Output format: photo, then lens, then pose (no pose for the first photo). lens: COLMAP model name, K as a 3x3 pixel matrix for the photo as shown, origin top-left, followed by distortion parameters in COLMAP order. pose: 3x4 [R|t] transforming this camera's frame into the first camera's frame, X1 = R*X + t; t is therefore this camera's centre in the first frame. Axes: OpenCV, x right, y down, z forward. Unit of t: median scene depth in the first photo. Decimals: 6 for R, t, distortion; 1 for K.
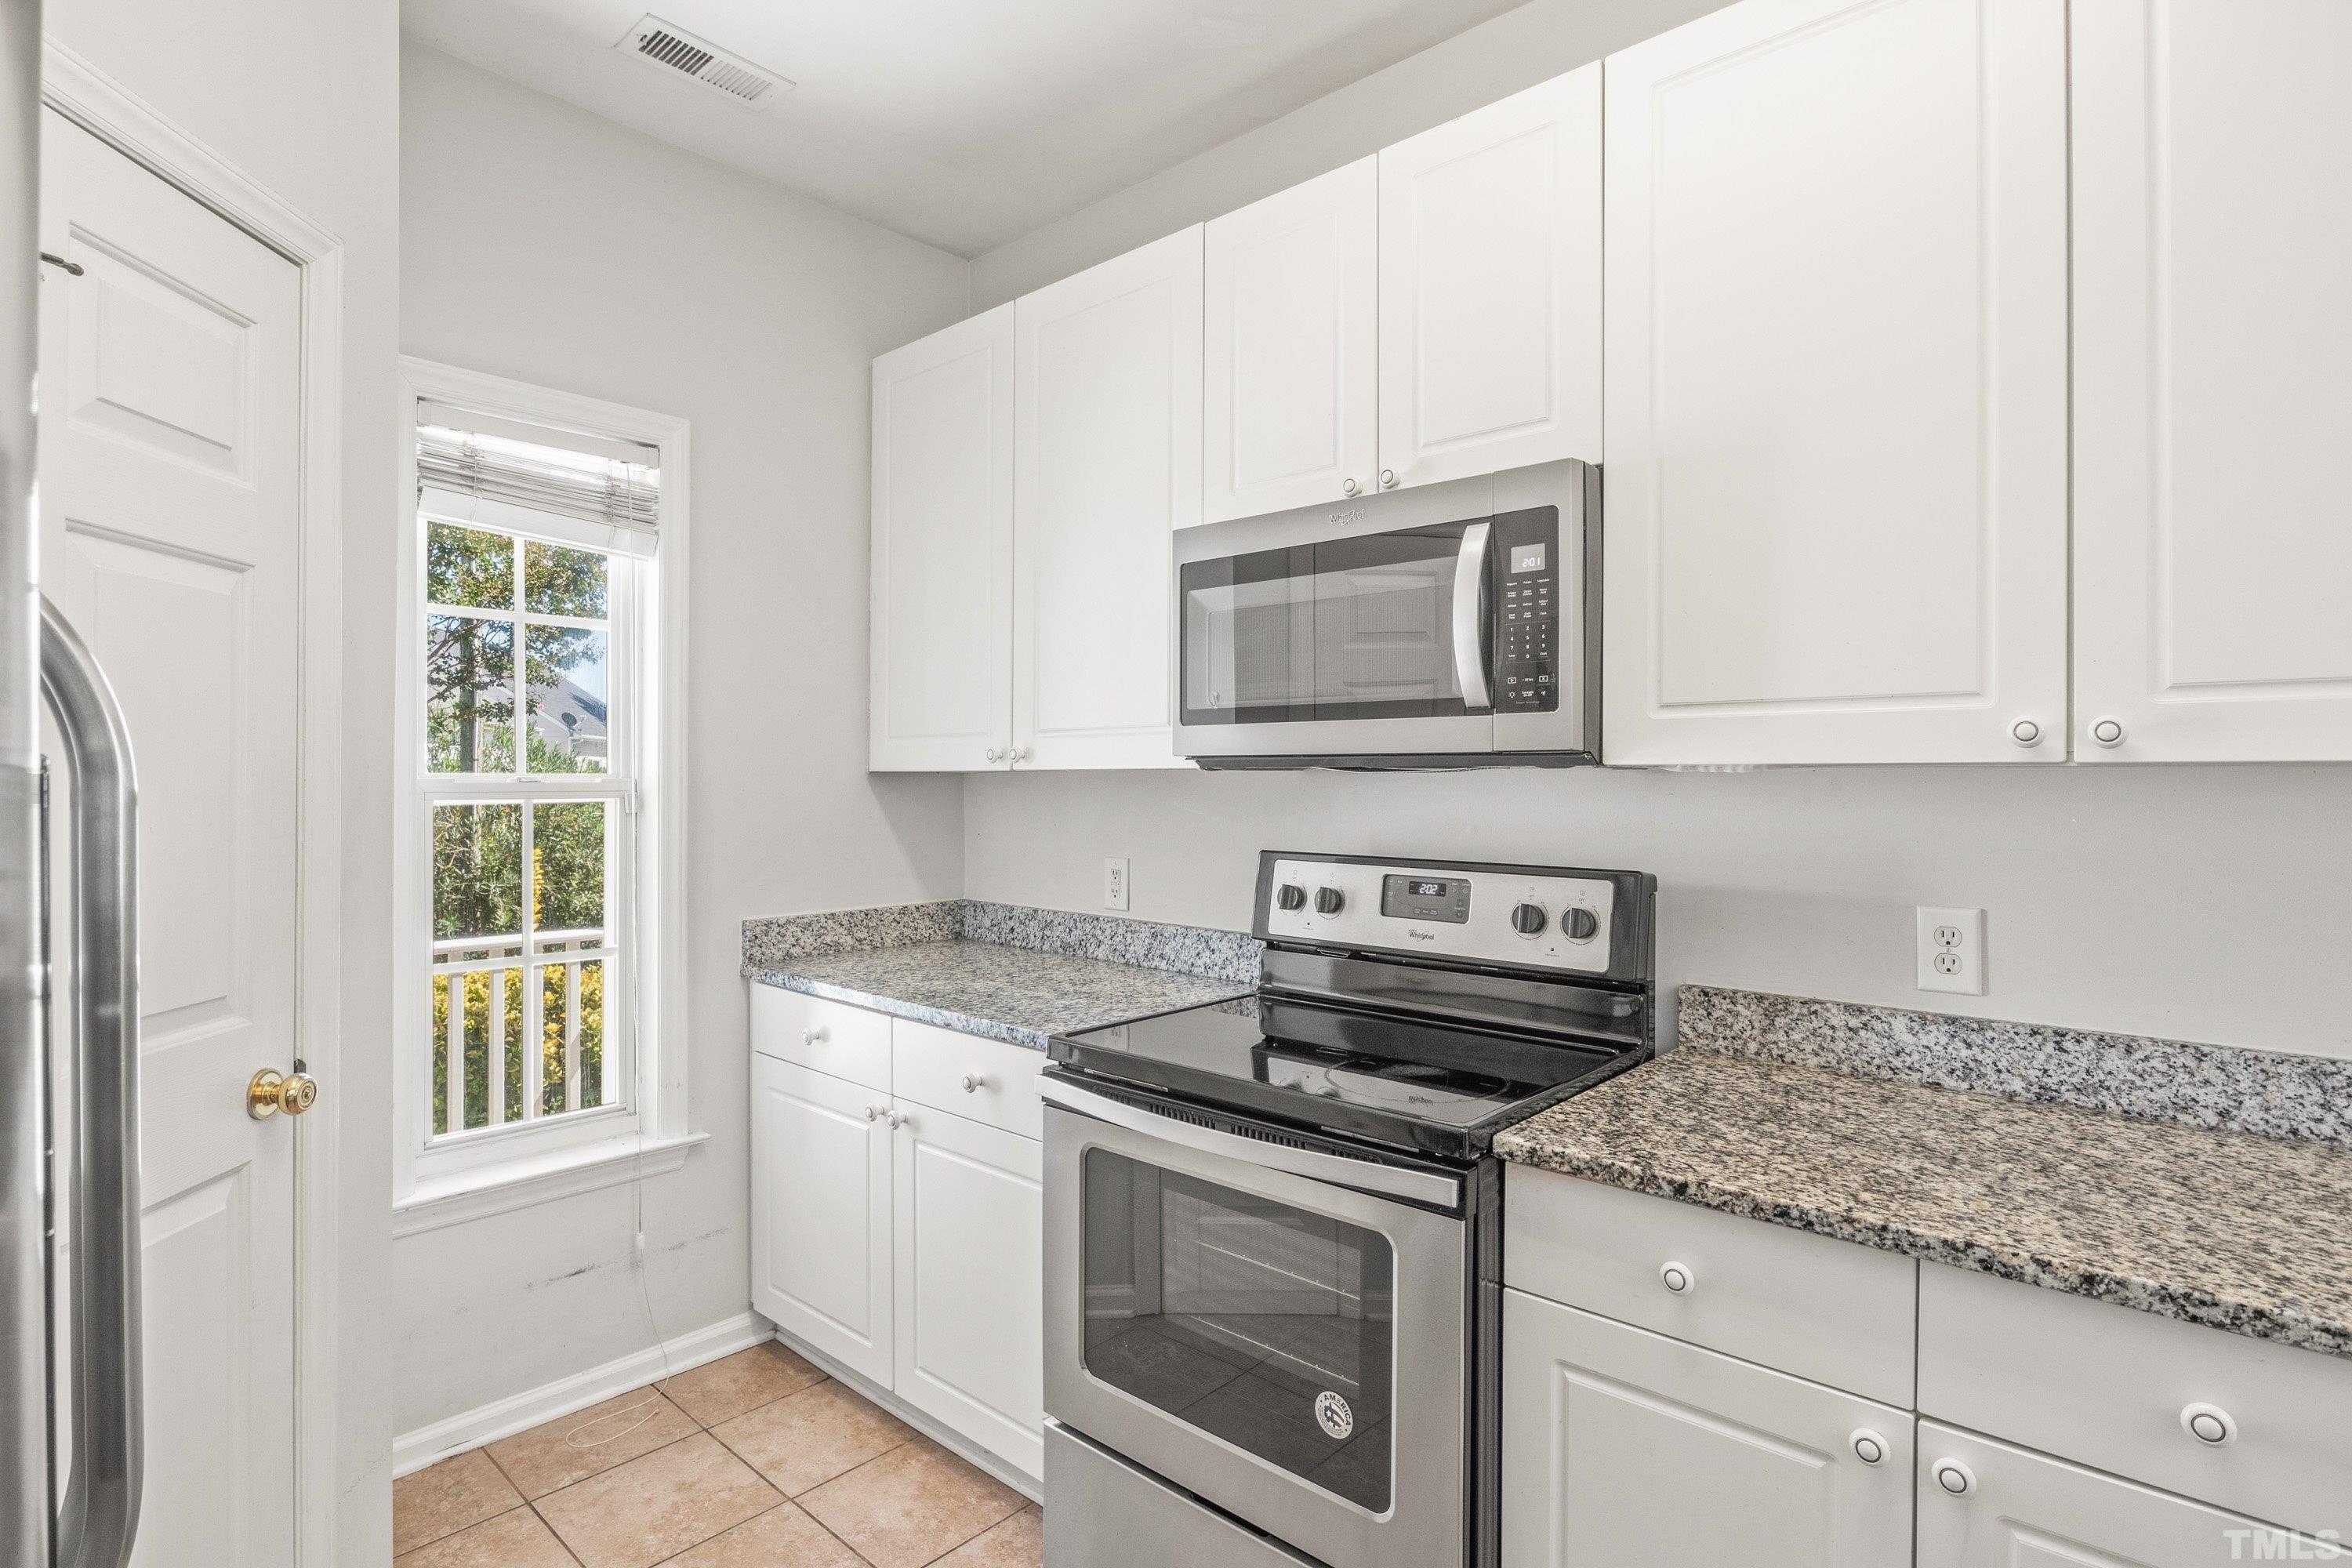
lens RADIAL K [[1200.0, 0, 1179.1], [0, 1200.0, 778.7], [0, 0, 1]] dist [-0.007260, -0.000859]
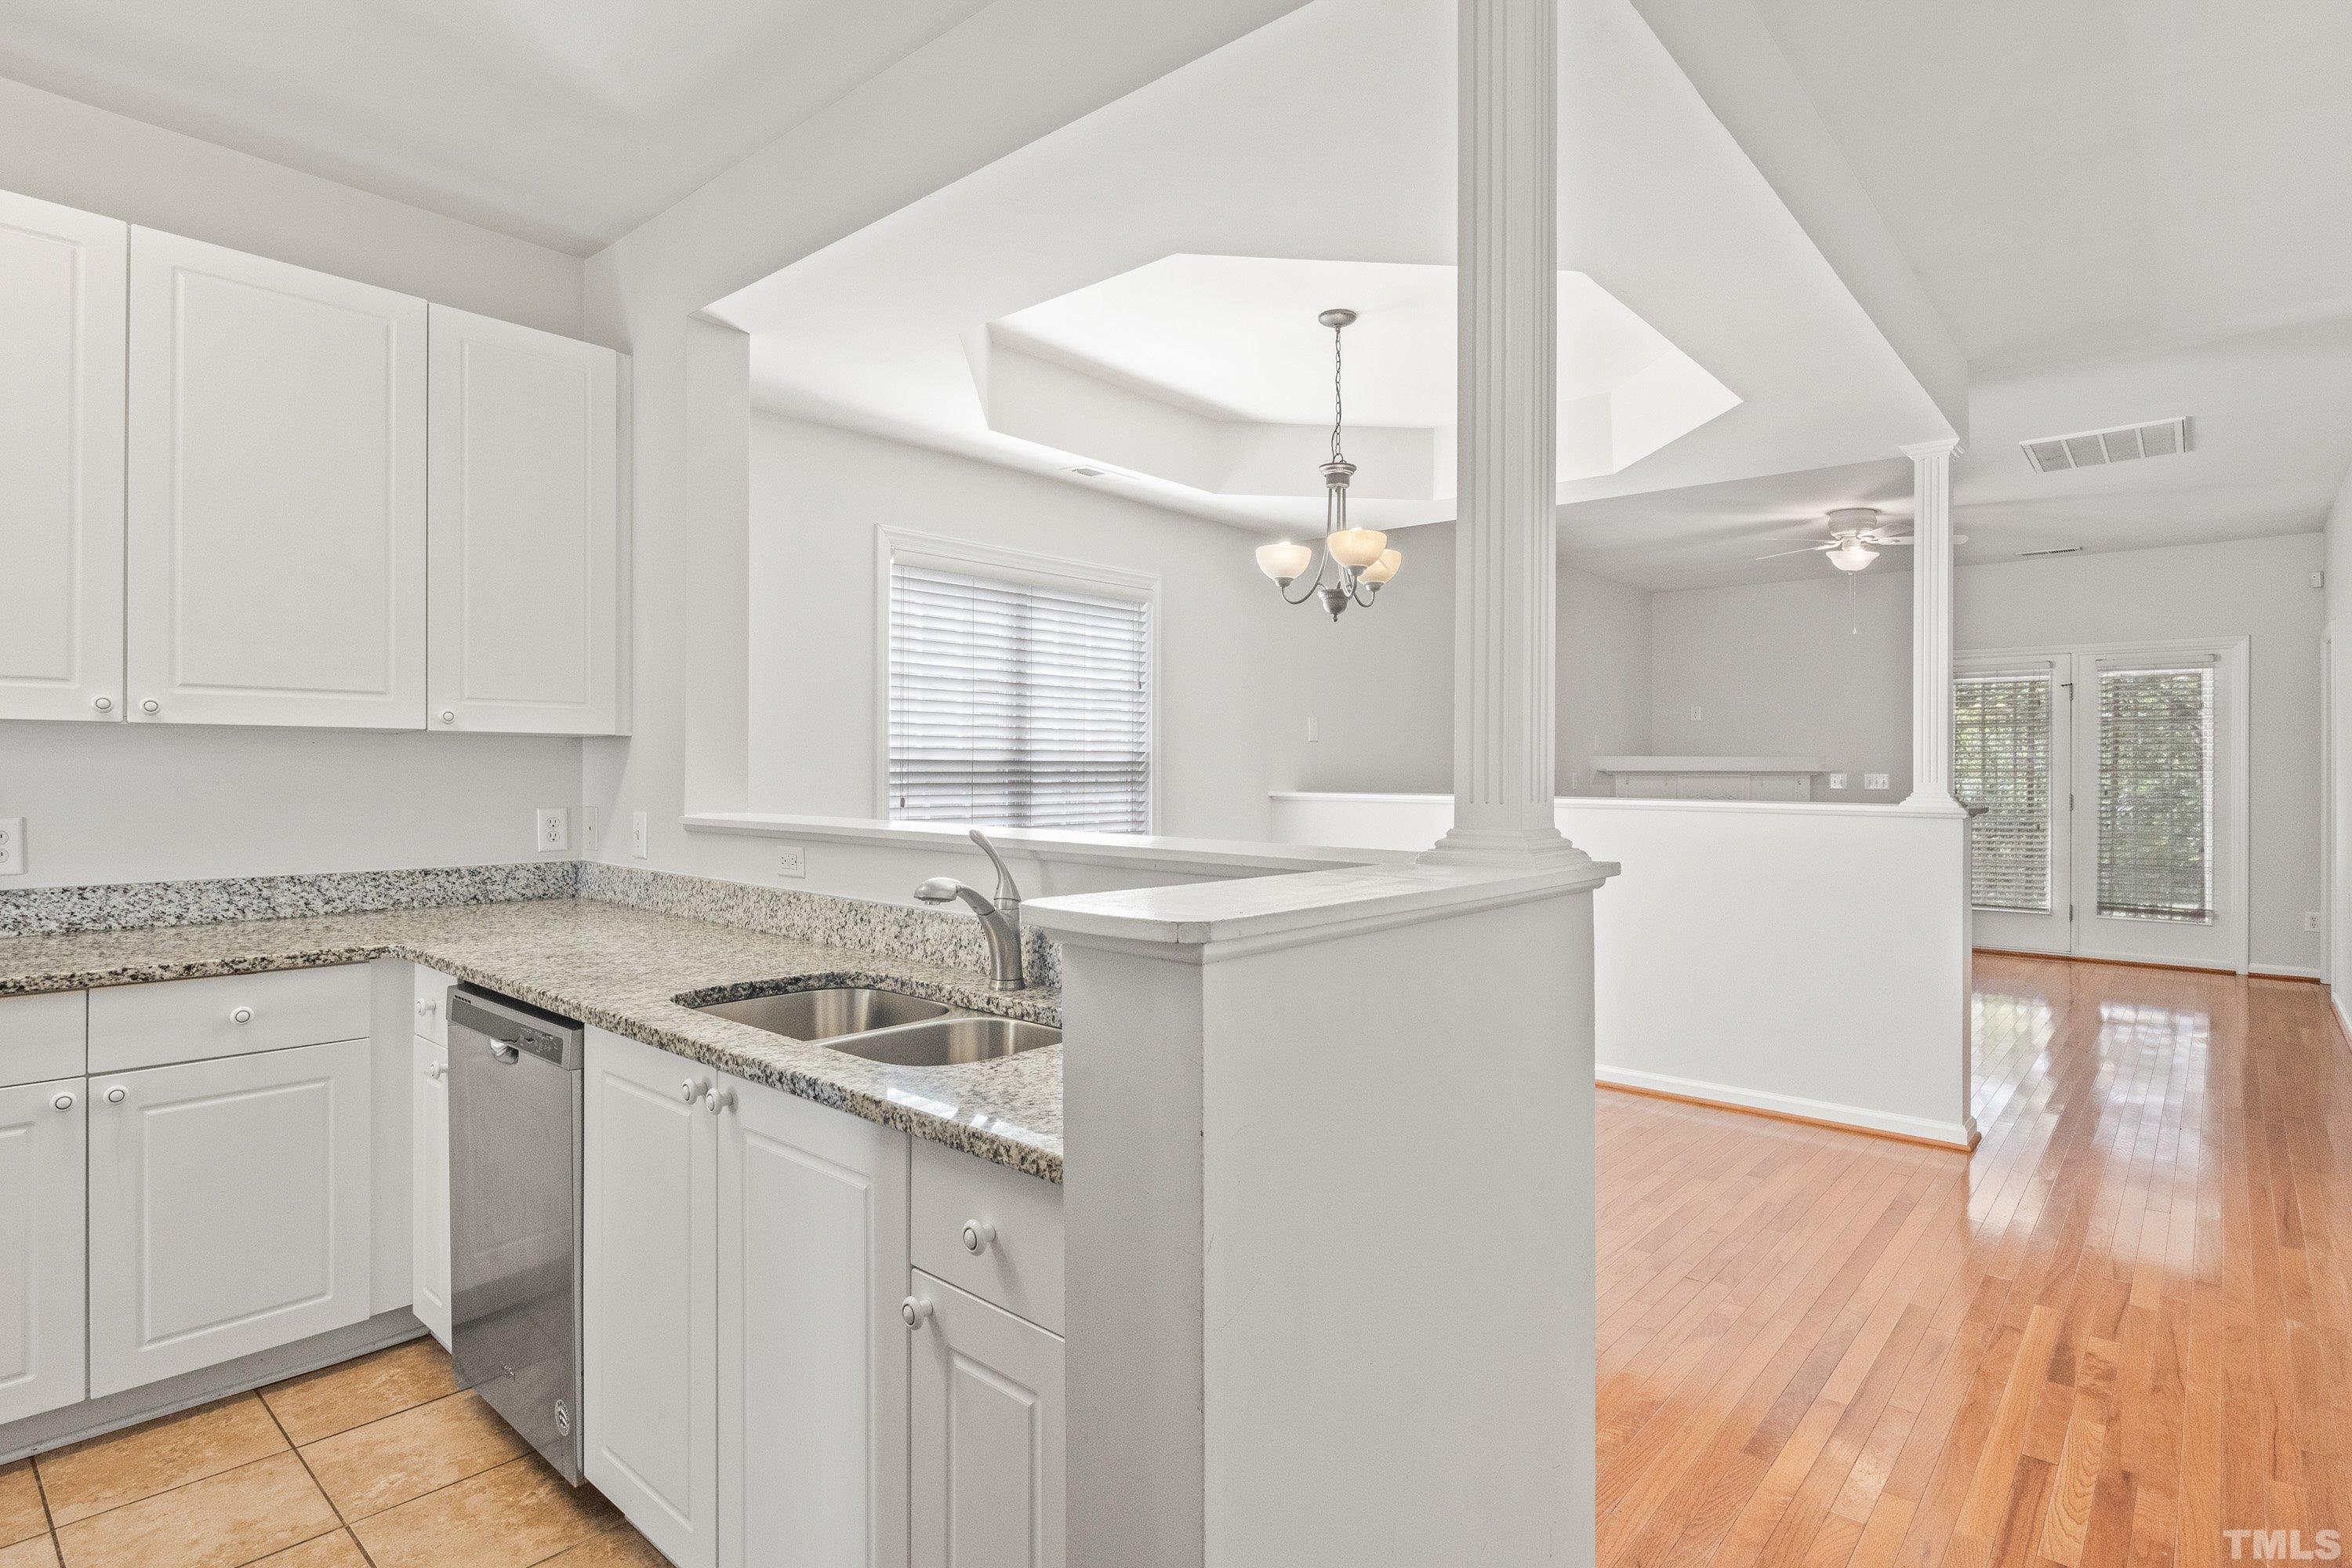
lens RADIAL K [[1195.8, 0, 1183.0], [0, 1195.8, 767.6], [0, 0, 1]] dist [-0.005837, -0.001413]
pose [[-0.020740, -0.002038, 0.999783, -0.910508], [-0.003175, 0.999993, 0.001973, 0.038901], [-0.999780, -0.003133, -0.020747, -0.468352]]
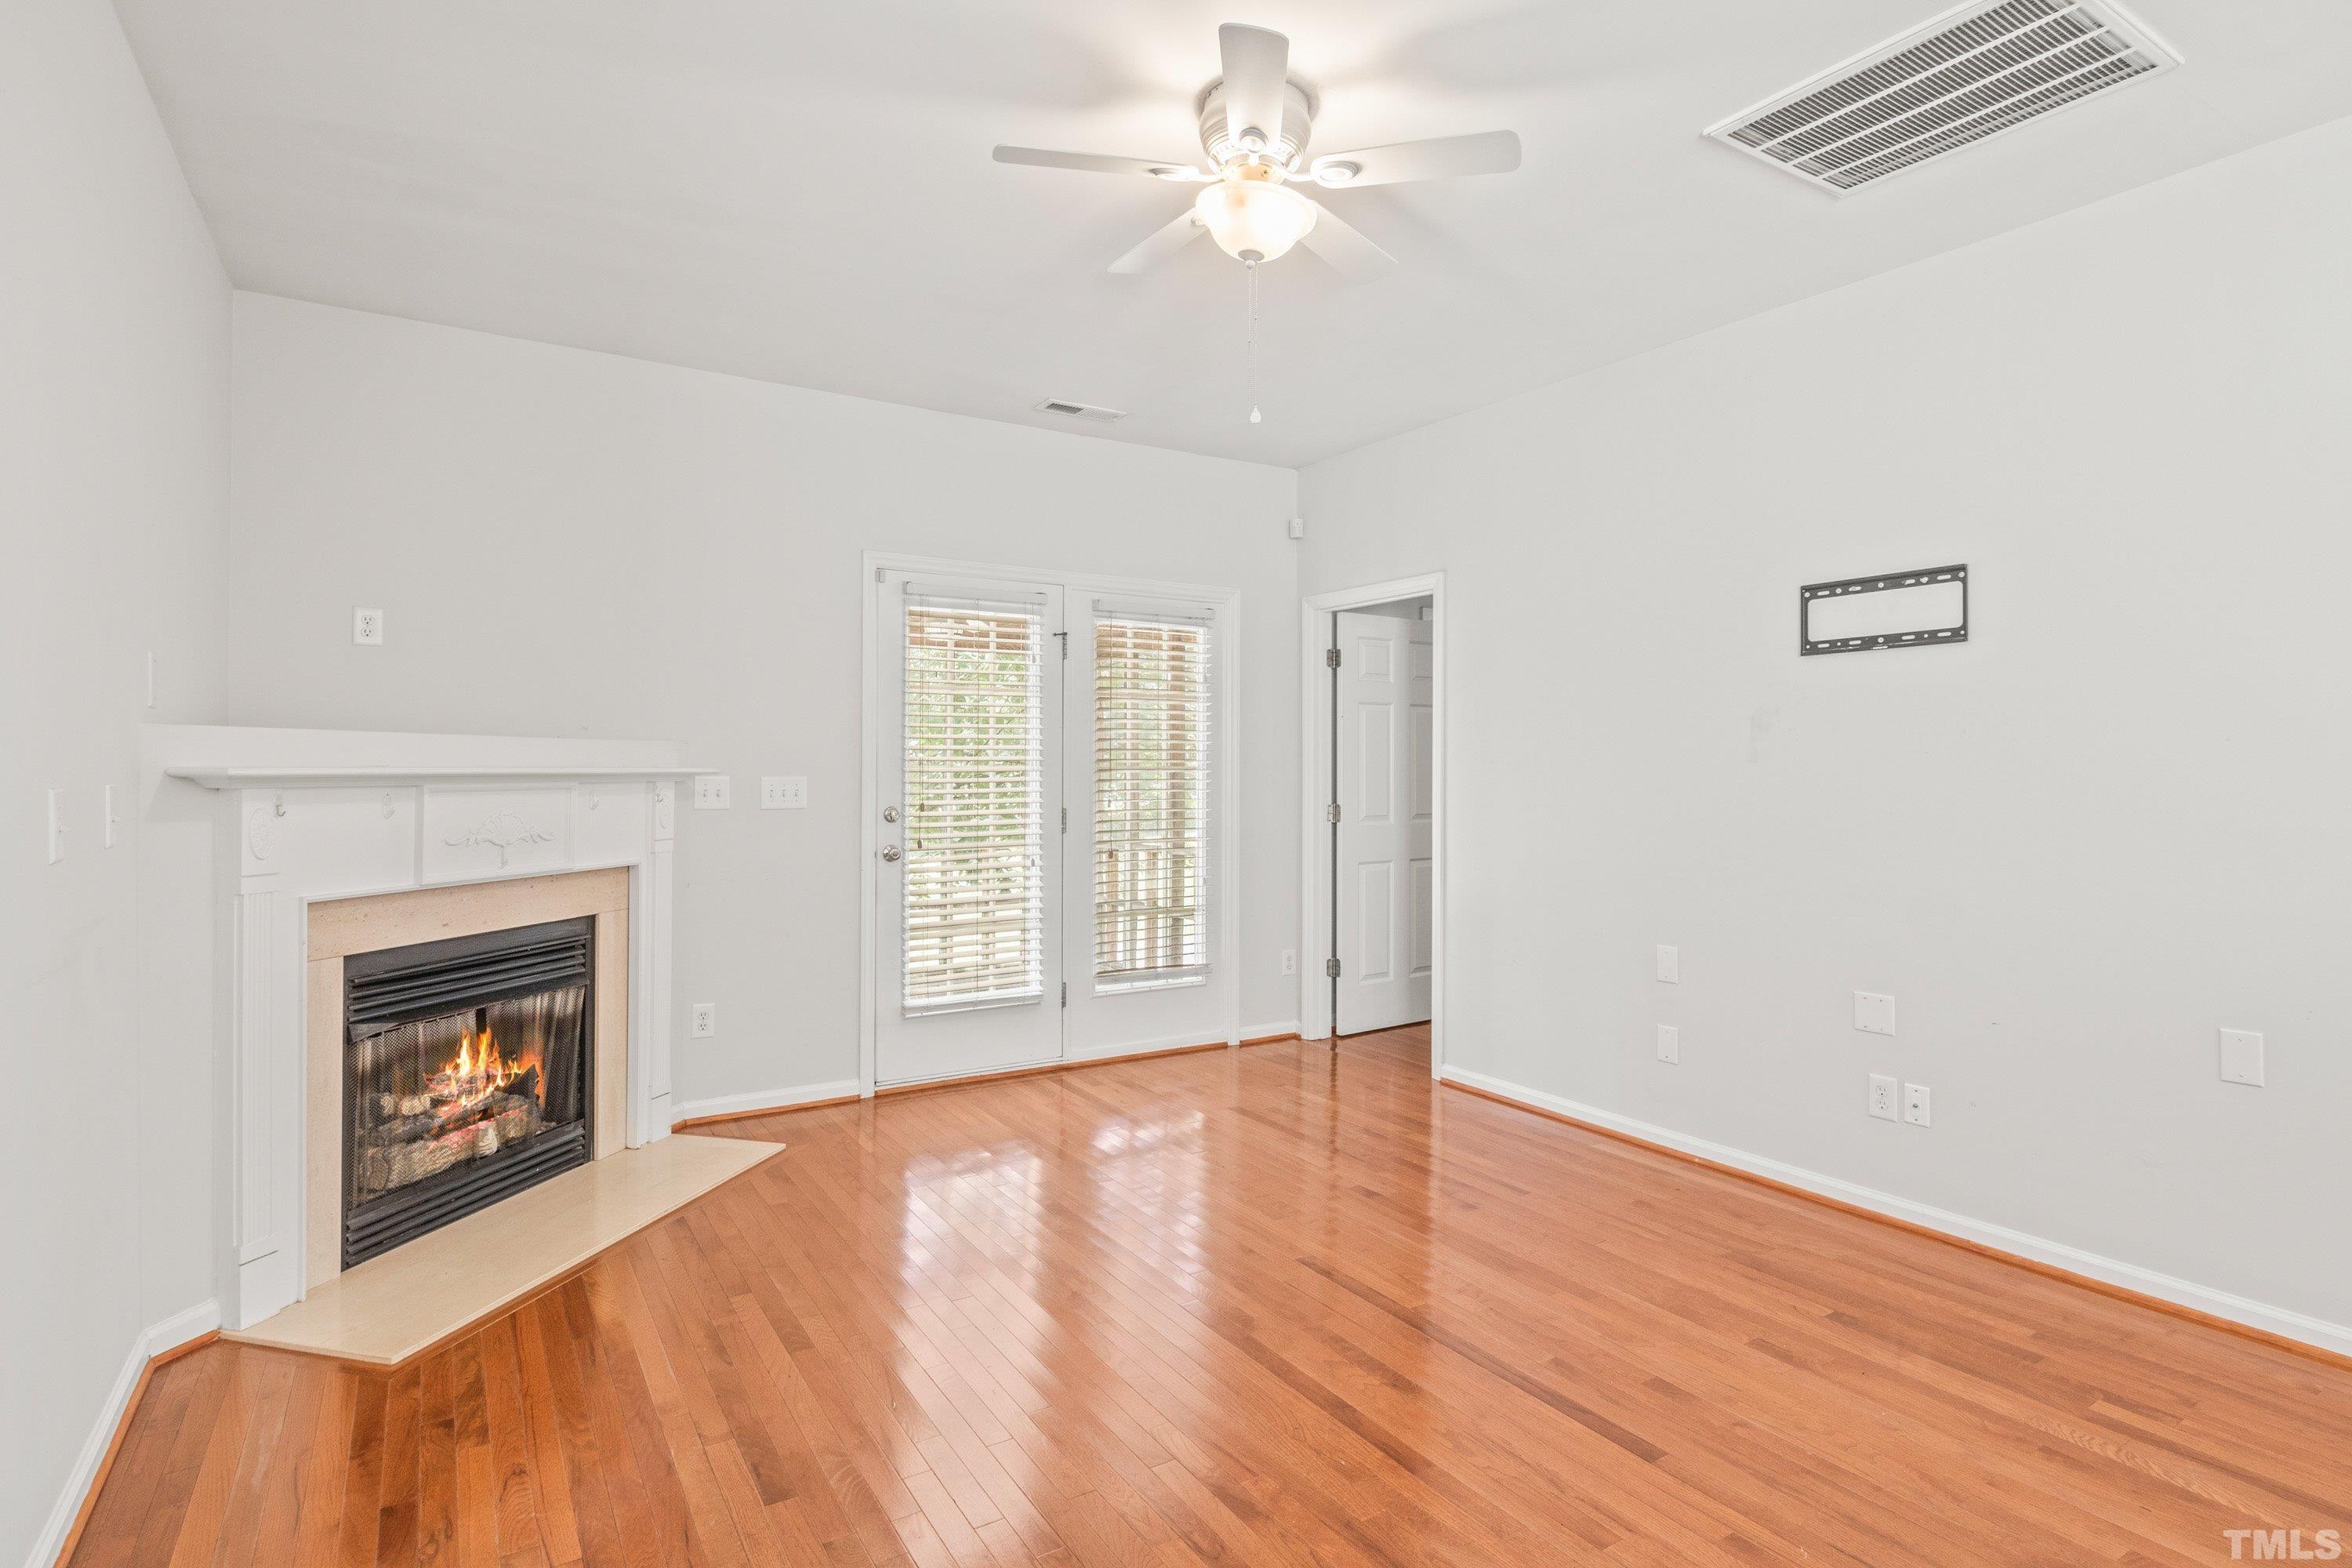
lens RADIAL K [[1191.5, 0, 1200.7], [0, 1191.5, 759.6], [0, 0, 1]] dist [-0.017575, -0.000350]
pose [[-0.965129, -0.005112, 0.261723, 2.829226], [-0.007217, 0.999949, -0.007081, 0.042143], [-0.261673, -0.008723, -0.965117, -1.343081]]
